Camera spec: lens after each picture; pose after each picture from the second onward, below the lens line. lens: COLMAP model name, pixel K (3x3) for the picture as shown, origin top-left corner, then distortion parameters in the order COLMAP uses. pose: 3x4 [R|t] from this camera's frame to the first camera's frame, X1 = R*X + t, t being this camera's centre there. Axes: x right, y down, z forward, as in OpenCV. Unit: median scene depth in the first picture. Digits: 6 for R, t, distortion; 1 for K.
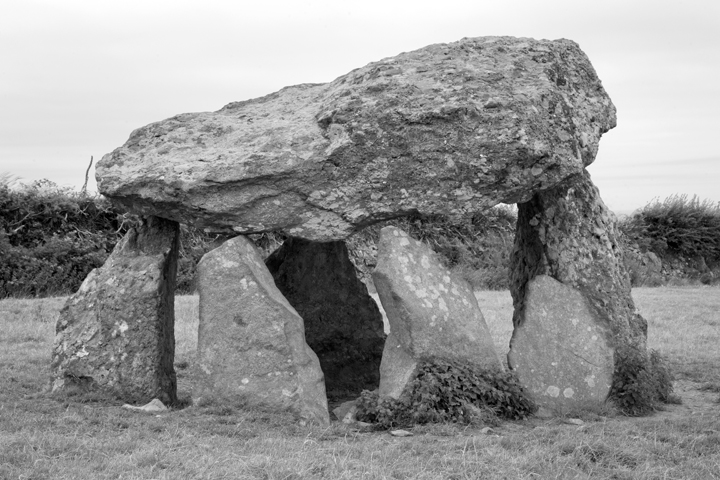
lens RADIAL K [[1229.5, 0, 356.6], [0, 1229.5, 264.2], [0, 0, 1]] dist [0.154261, 0.032566]
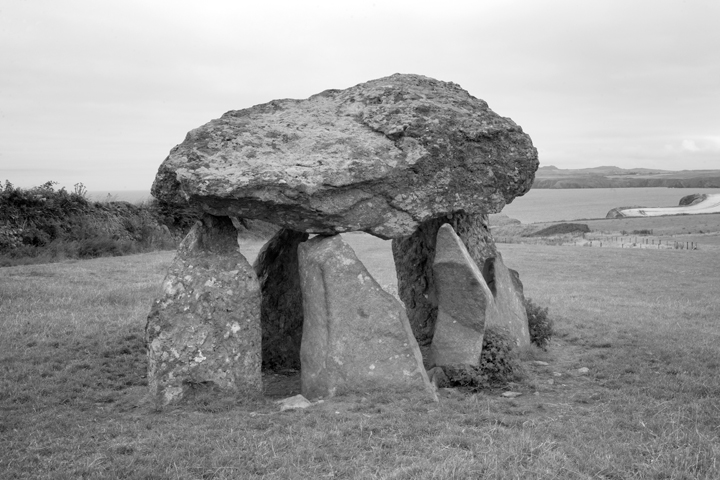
lens RADIAL K [[774.0, 0, 373.3], [0, 774.0, 240.7], [0, 0, 1]] dist [0.005972, 0.031826]
pose [[0.790274, -0.032210, 0.611907, -0.497643], [0.021143, 0.999456, 0.025304, -0.035034], [-0.612389, -0.007059, 0.790525, 0.439605]]
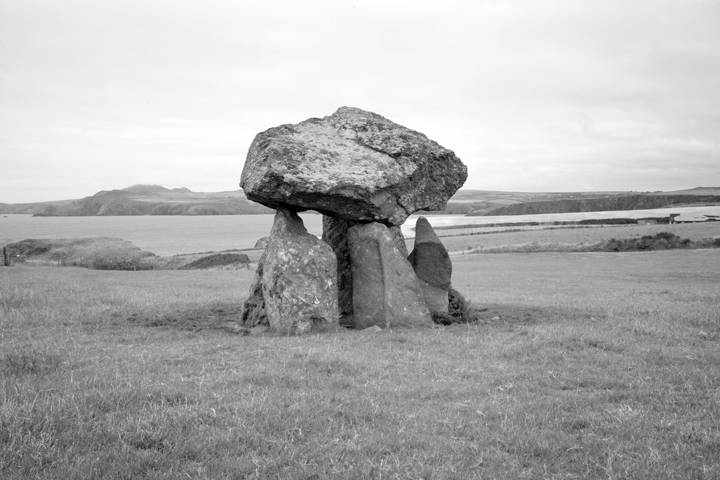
lens RADIAL K [[943.4, 0, 363.3], [0, 943.4, 230.9], [0, 0, 1]] dist [0.065956, 0.042231]
pose [[0.474430, -0.003390, 0.880287, -1.197050], [0.032959, 0.999360, -0.013915, 0.005799], [-0.879676, 0.035615, 0.474238, 0.434724]]
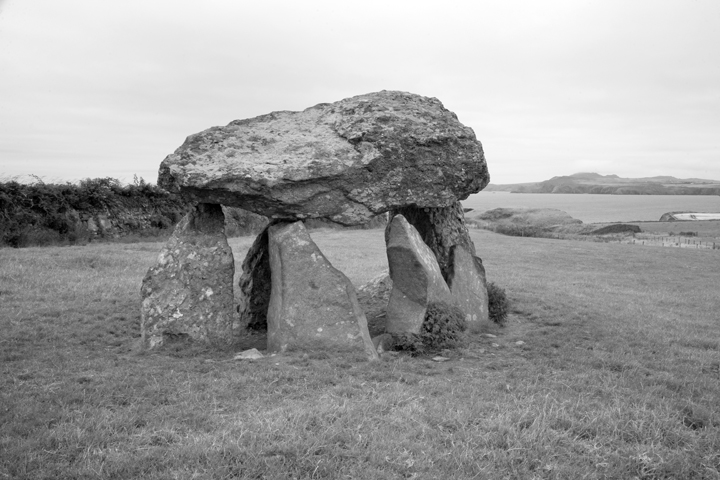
lens RADIAL K [[638.5, 0, 362.3], [0, 638.5, 241.4], [0, 0, 1]] dist [-0.051017, 0.091250]
pose [[0.873053, -0.014074, 0.487422, -0.378574], [-0.004675, 0.999296, 0.037228, -0.027227], [-0.487603, -0.034781, 0.872373, 0.362511]]
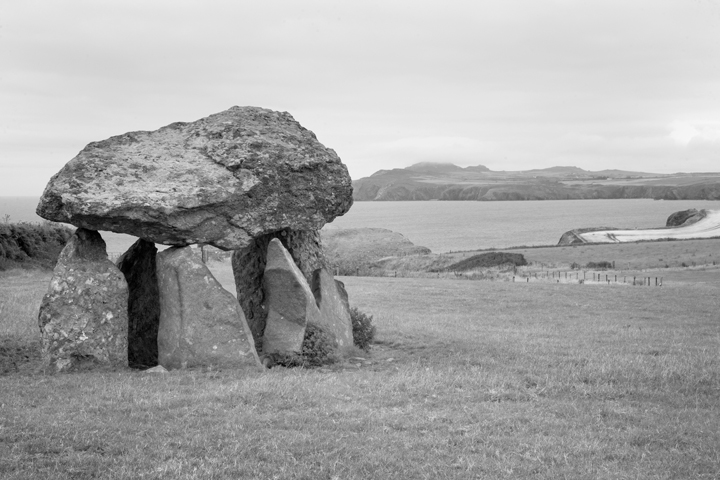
lens RADIAL K [[1211.3, 0, 344.6], [0, 1211.3, 243.0], [0, 0, 1]] dist [0.198983, 0.083323]
pose [[0.715983, -0.011239, 0.698027, -0.943986], [0.018764, 0.999819, -0.003148, -0.018895], [-0.697866, 0.015352, 0.716064, -0.117633]]
